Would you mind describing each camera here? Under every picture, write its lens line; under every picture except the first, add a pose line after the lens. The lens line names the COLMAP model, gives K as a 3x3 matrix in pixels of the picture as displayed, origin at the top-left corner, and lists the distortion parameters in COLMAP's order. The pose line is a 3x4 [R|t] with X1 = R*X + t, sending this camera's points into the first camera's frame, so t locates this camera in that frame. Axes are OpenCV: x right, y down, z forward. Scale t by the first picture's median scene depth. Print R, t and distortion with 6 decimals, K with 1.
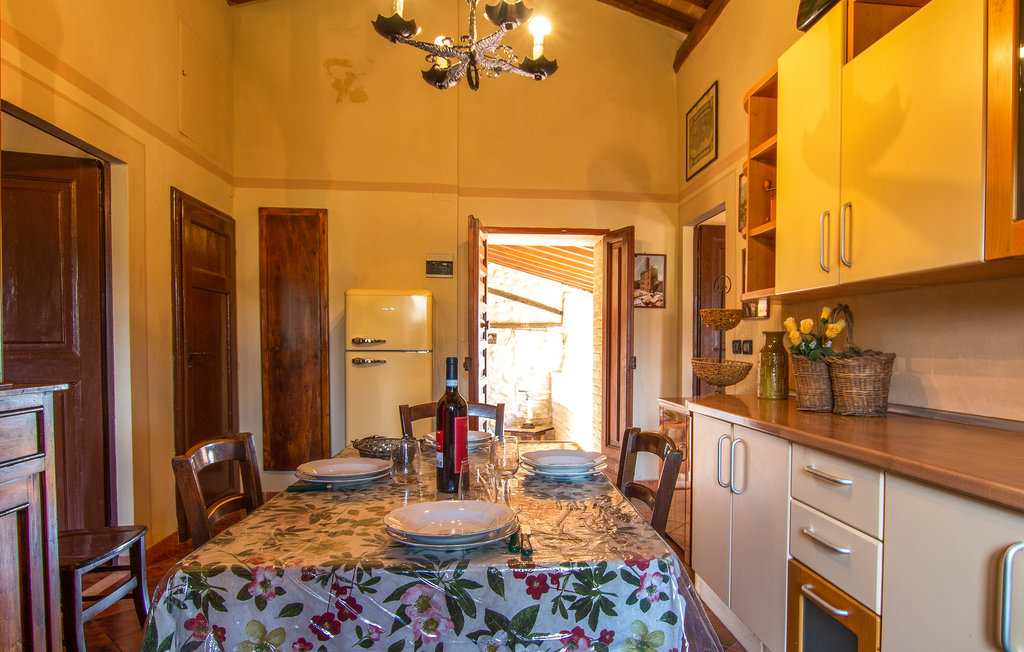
lens RADIAL K [[551.5, 0, 509.5], [0, 551.5, 343.3], [0, 0, 1]] dist [0.000792, -0.000001]
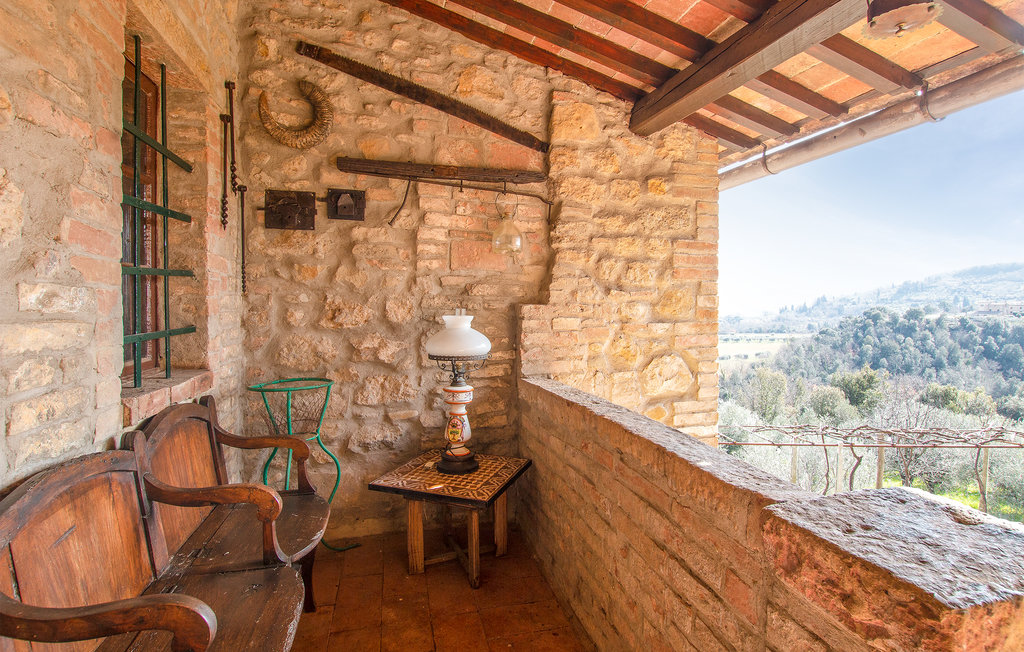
lens RADIAL K [[476.4, 0, 509.9], [0, 476.4, 322.4], [0, 0, 1]] dist [-0.024007, 0.000792]
pose [[0.982395, 0.000671, 0.186817, 0.010889], [-0.007234, 0.999380, 0.034449, 0.054268], [-0.186678, -0.035194, 0.981791, 0.684722]]
